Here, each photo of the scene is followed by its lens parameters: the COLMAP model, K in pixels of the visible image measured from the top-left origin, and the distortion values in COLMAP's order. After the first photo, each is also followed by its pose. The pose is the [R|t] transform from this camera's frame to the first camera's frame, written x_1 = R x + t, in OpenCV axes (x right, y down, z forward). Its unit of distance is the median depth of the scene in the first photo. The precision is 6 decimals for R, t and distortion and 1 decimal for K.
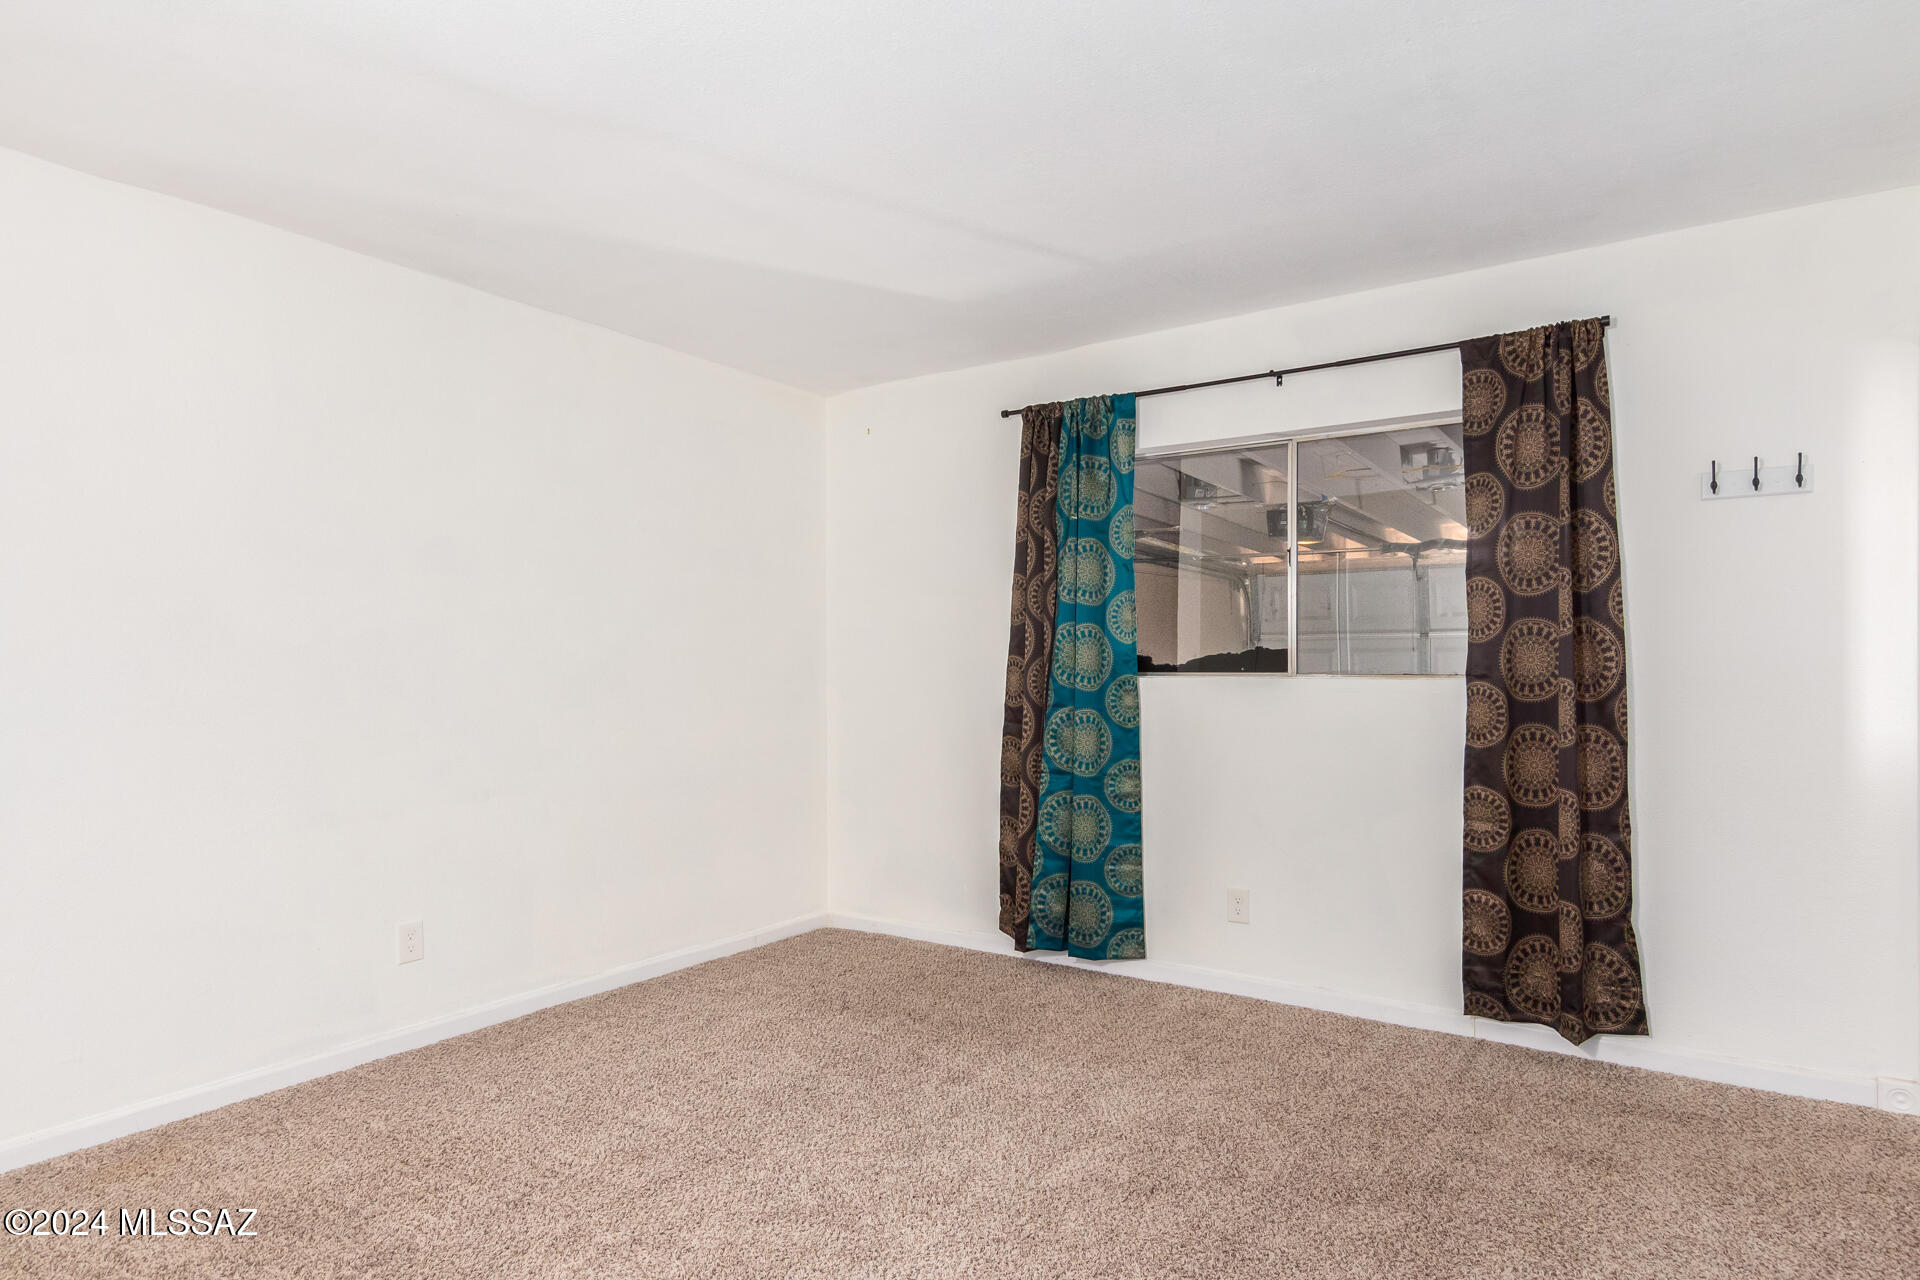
lens RADIAL K [[1072.1, 0, 963.4], [0, 1072.1, 648.4], [0, 0, 1]] dist [-0.000607, -0.000373]
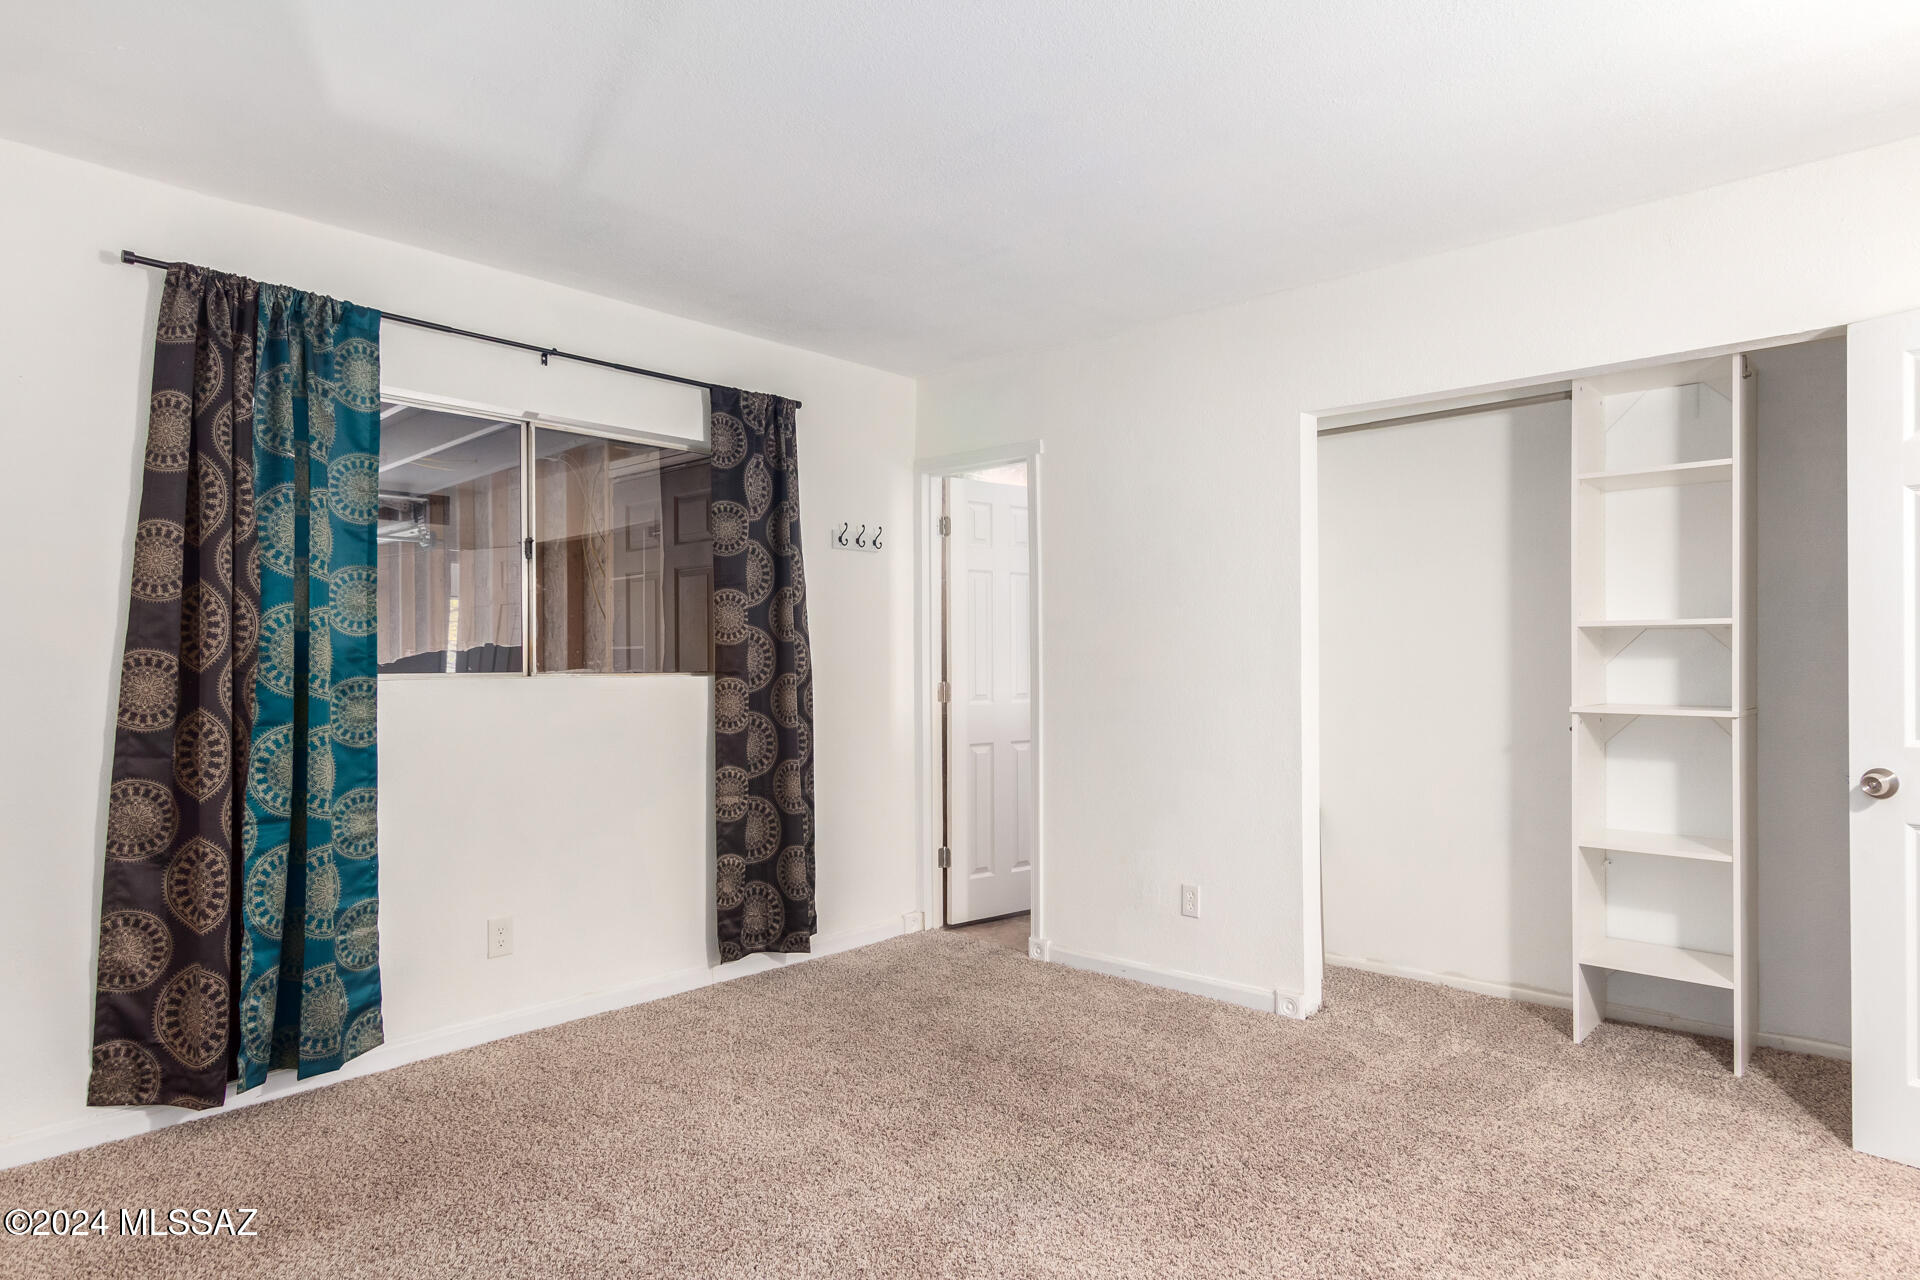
lens RADIAL K [[1072.1, 0, 963.3], [0, 1072.1, 647.6], [0, 0, 1]] dist [-0.000607, -0.000373]
pose [[0.153411, 0.018497, 0.987989, -0.532937], [-0.008100, 0.999815, -0.017461, 0.013580], [-0.988129, -0.005324, 0.153533, 0.465264]]
